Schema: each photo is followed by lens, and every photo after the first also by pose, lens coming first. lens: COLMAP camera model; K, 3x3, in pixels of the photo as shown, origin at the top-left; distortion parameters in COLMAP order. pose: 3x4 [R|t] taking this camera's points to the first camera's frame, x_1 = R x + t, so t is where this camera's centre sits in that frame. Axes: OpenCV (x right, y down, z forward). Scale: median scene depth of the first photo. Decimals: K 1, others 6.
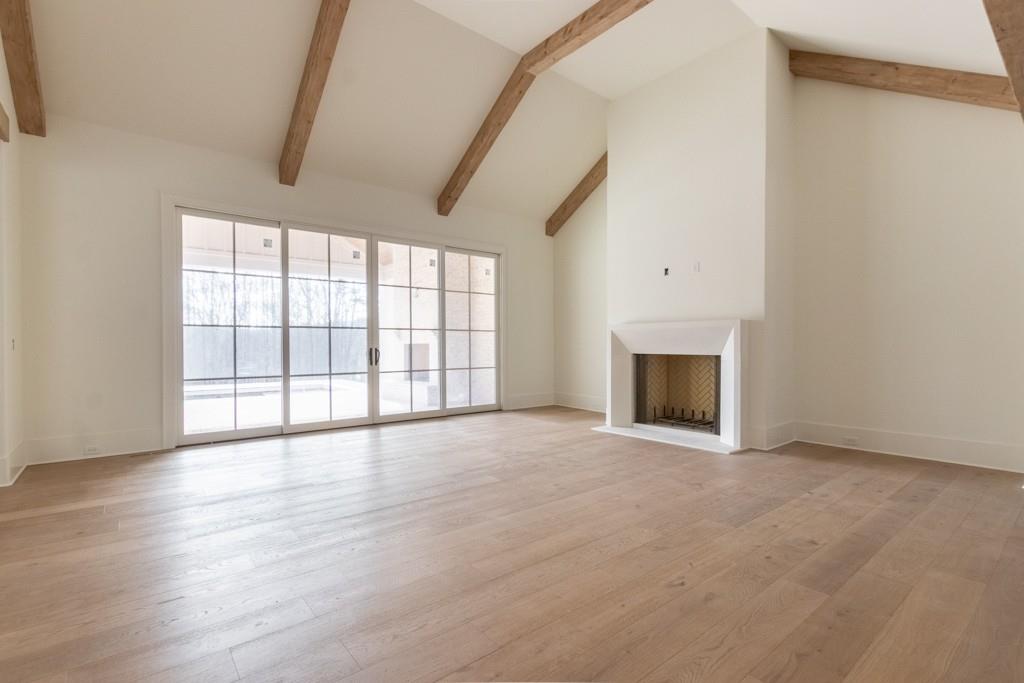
lens RADIAL K [[482.0, 0, 506.6], [0, 482.0, 346.2], [0, 0, 1]] dist [0.004953, -0.005121]
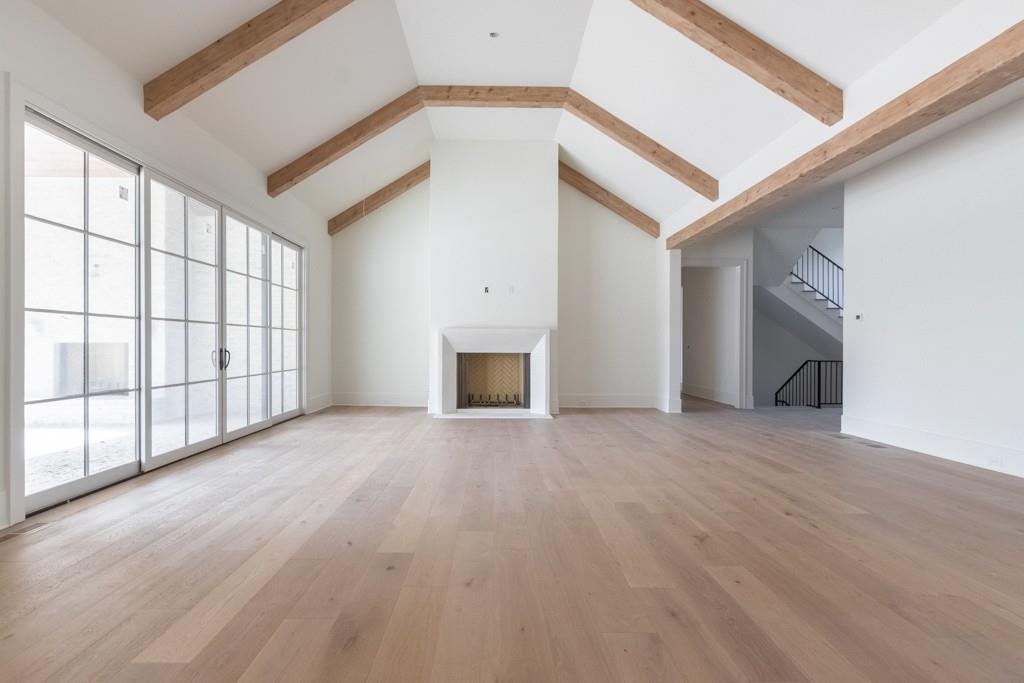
lens RADIAL K [[482.0, 0, 513.6], [0, 482.0, 343.0], [0, 0, 1]] dist [0.004953, -0.005121]
pose [[0.604387, 0.008889, 0.796642, -0.738750], [-0.001020, 0.999946, -0.010384, 0.003537], [-0.796691, 0.005463, 0.604363, 0.163459]]
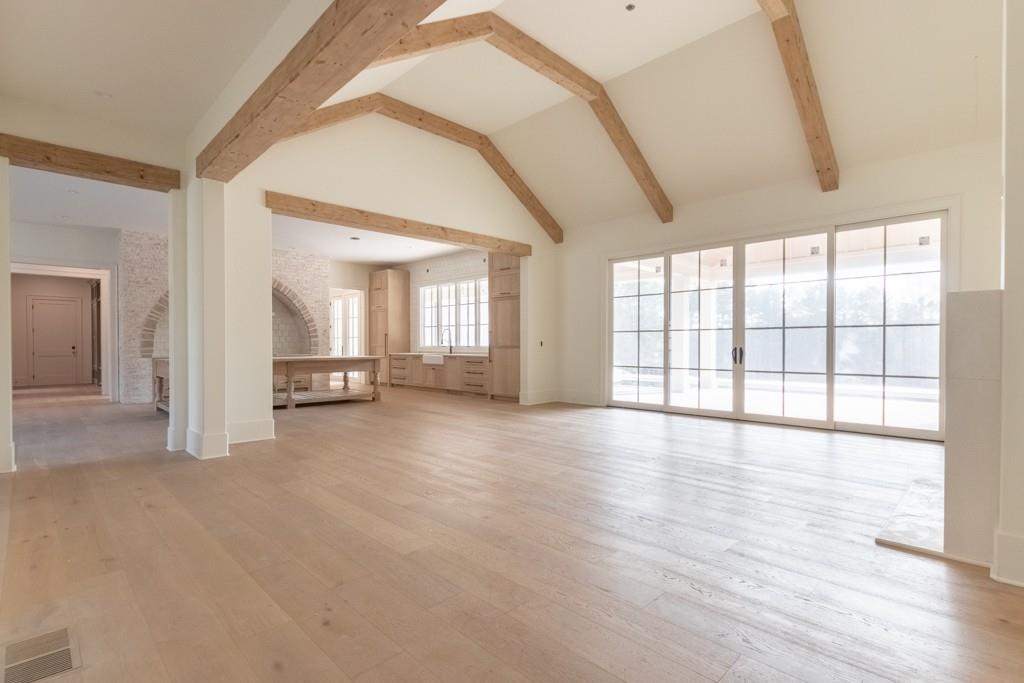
lens RADIAL K [[482.0, 0, 517.2], [0, 482.0, 343.9], [0, 0, 1]] dist [0.004953, -0.005121]
pose [[0.095783, 0.000653, -0.995402, 0.861462], [-0.005740, 0.999984, 0.000104, -0.001839], [0.995386, 0.005703, 0.095786, 0.499217]]
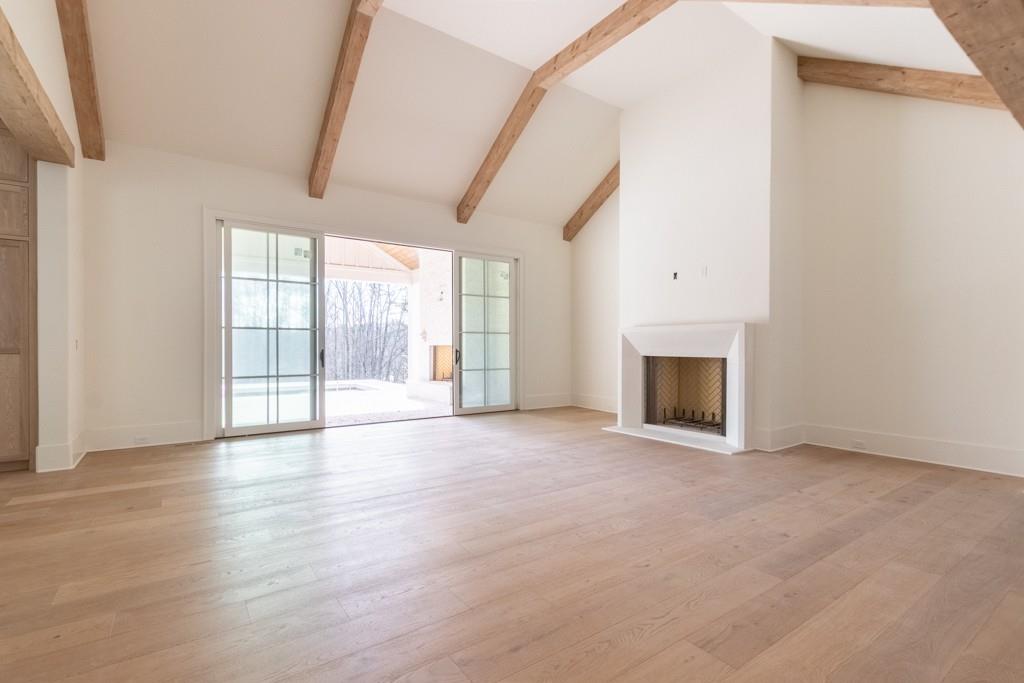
lens RADIAL K [[482.0, 0, 505.7], [0, 482.0, 345.8], [0, 0, 1]] dist [0.004953, -0.005121]
pose [[0.997553, 0.004043, -0.069798, 0.048958], [-0.004406, 0.999978, -0.005044, 0.000348], [0.069776, 0.005339, 0.997548, -0.048631]]
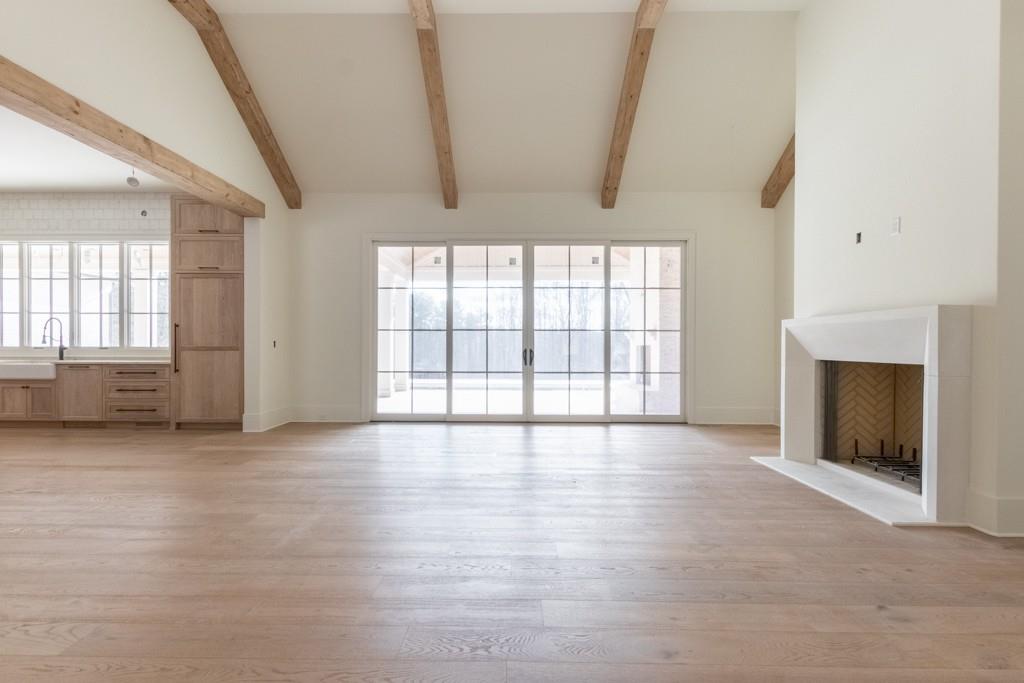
lens RADIAL K [[495.0, 0, 503.0], [0, 495.0, 345.8], [0, 0, 1]] dist [-0.000268, -0.000013]
pose [[0.762813, 0.003891, -0.646608, 0.443970], [-0.007723, 0.999965, -0.003093, 0.000922], [0.646573, 0.007353, 0.762816, 0.178408]]
